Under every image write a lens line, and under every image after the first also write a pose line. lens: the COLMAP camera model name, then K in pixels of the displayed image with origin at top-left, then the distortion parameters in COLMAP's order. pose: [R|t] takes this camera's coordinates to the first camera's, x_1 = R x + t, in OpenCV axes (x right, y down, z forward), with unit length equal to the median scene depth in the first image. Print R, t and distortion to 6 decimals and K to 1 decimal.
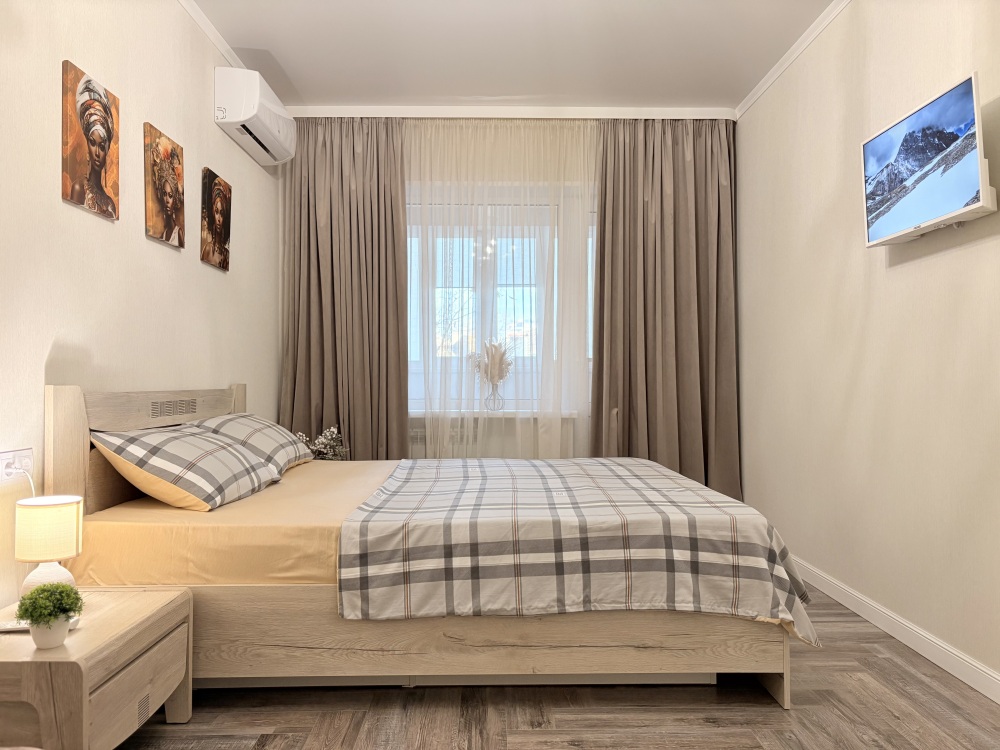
lens RADIAL K [[757.2, 0, 500.0], [0, 757.2, 373.5], [0, 0, 1]] dist [0.029185, -0.017104]
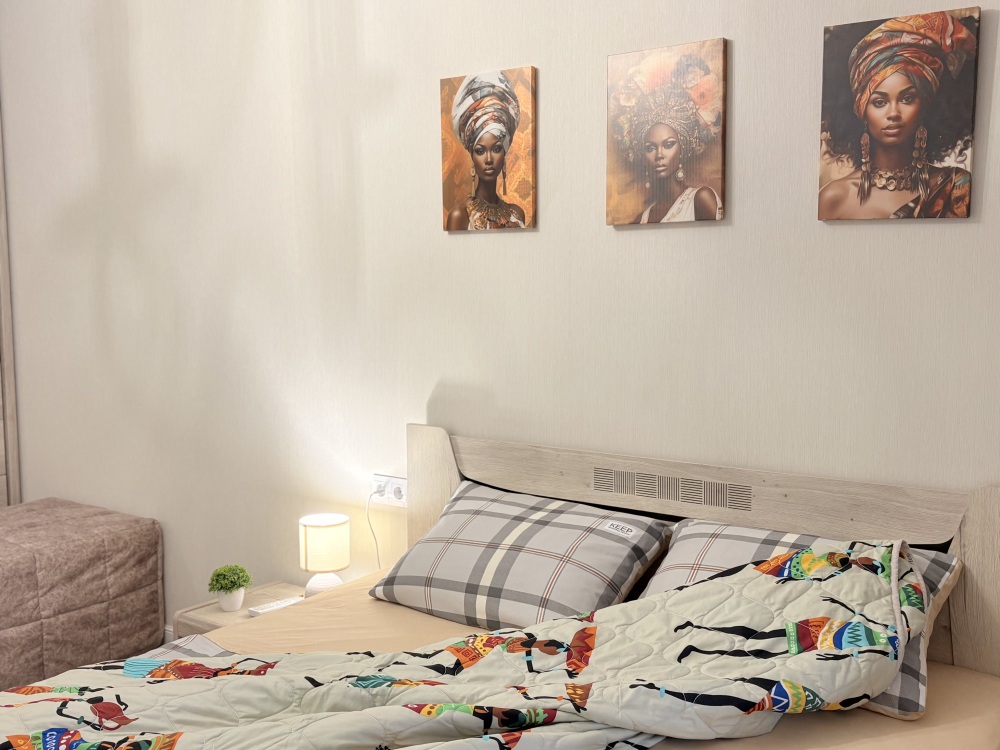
lens RADIAL K [[1054.0, 0, 499.8], [0, 1054.0, 377.9], [0, 0, 1]] dist [0.139568, 0.000000]
pose [[-0.608205, 0.083429, -0.789383, 0.413020], [0.016421, 0.995571, 0.092569, -0.156610], [0.793610, 0.043339, -0.606882, 1.734890]]
